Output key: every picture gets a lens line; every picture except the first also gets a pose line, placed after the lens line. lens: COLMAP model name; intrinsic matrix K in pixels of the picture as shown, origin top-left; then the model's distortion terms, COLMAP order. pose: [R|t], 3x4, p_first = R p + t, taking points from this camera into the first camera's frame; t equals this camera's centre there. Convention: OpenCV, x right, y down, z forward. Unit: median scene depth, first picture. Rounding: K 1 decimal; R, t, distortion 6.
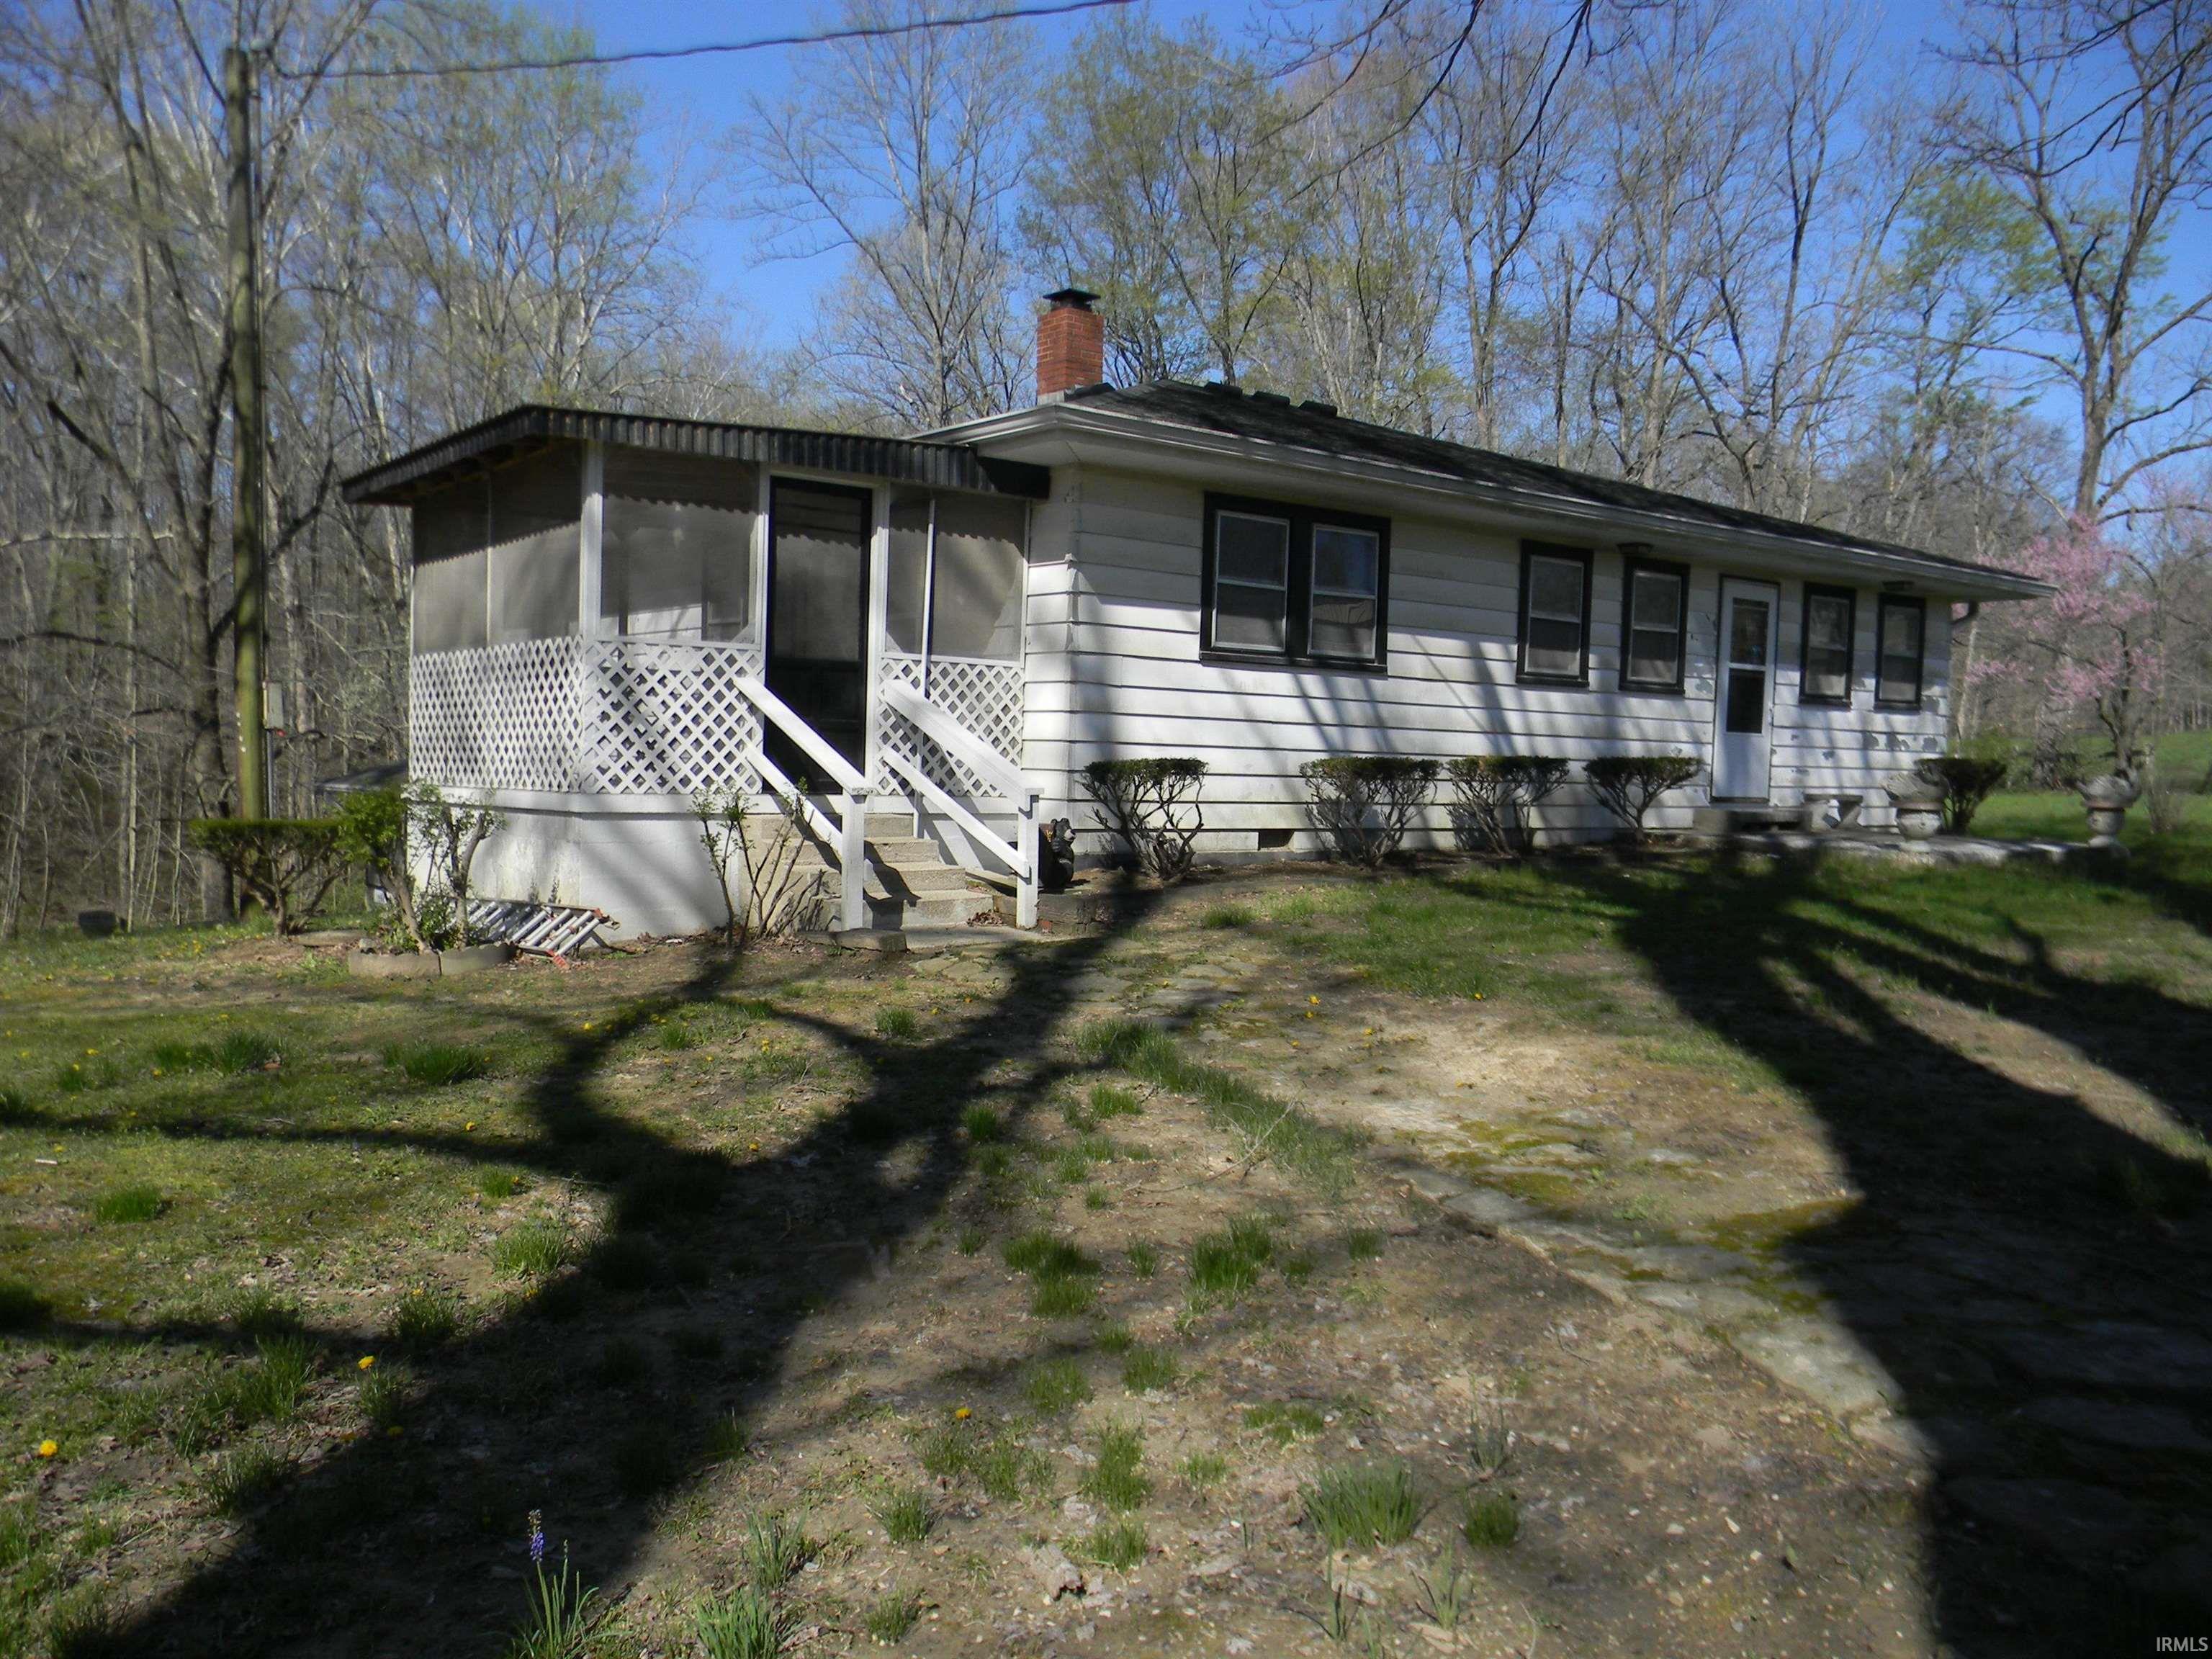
lens RADIAL K [[1800.3, 0, 1102.6], [0, 1800.3, 822.8], [0, 0, 1]] dist [0.038658, -0.005289]
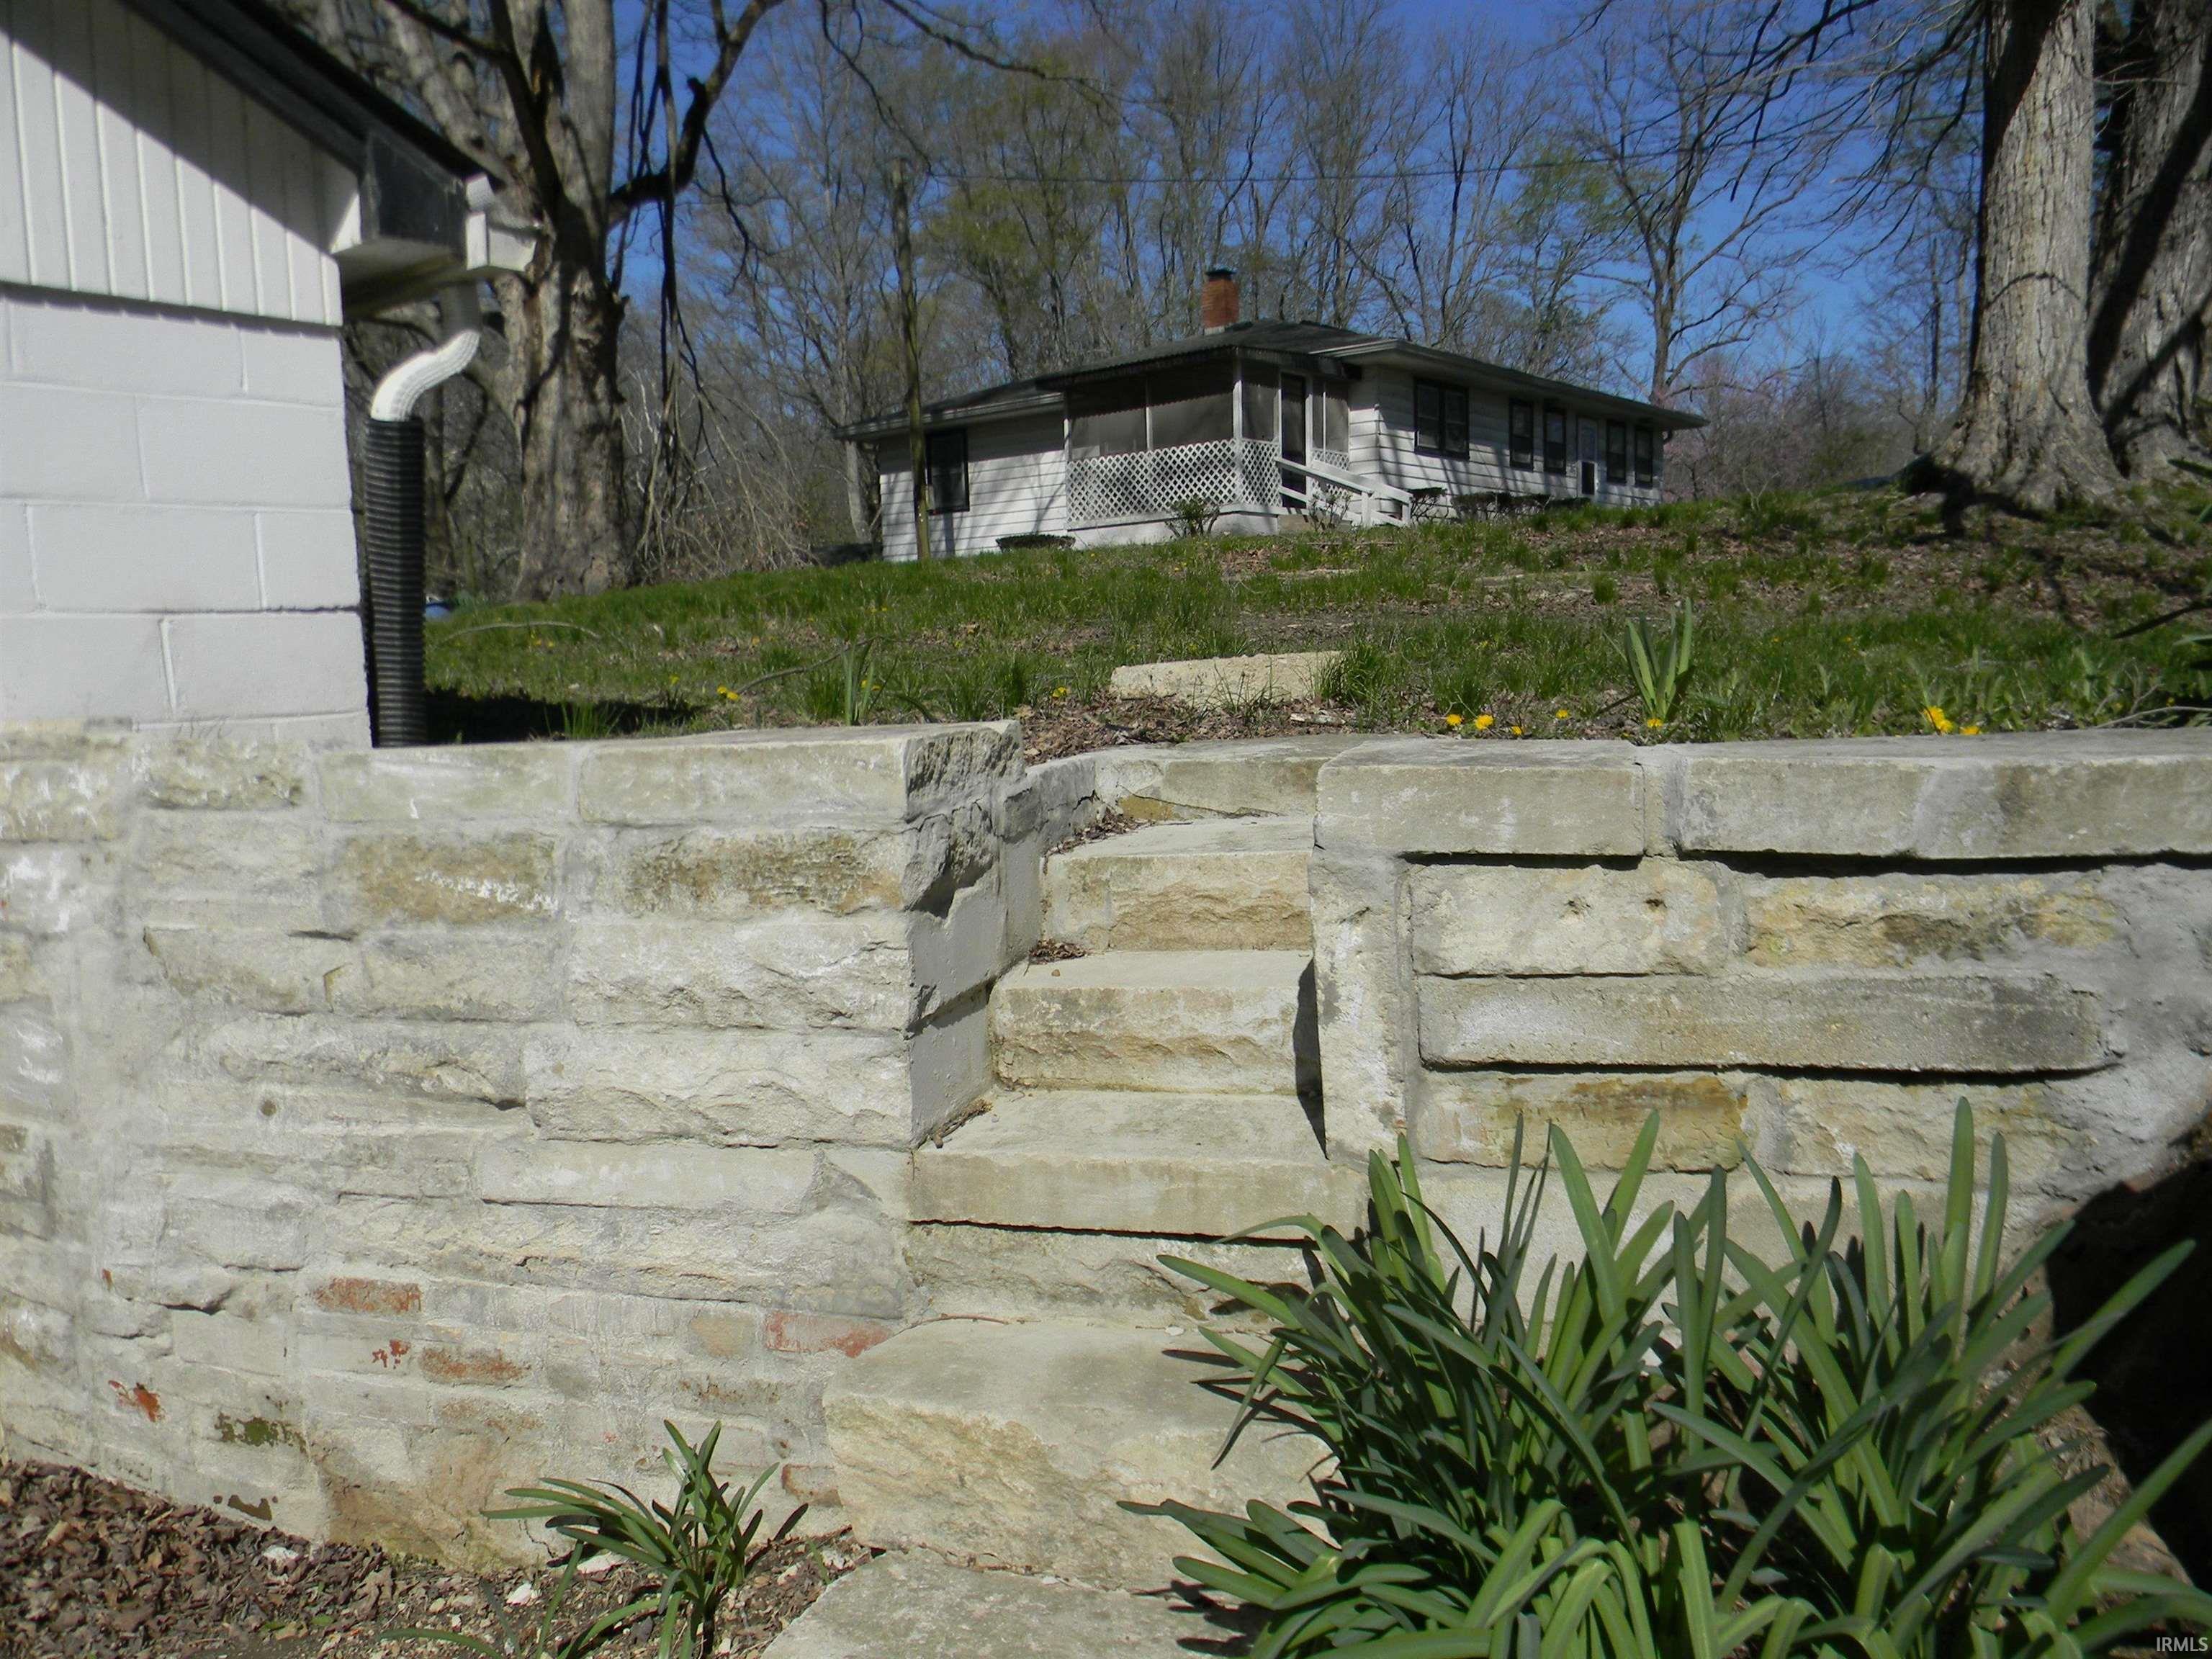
lens RADIAL K [[1800.3, 0, 1109.1], [0, 1800.3, 837.0], [0, 0, 1]] dist [0.038658, -0.005289]
pose [[0.970188, -0.081427, 0.228264, -0.761054], [0.068388, 0.995573, 0.064473, 0.190167], [-0.232504, -0.046941, 0.971462, -0.987029]]
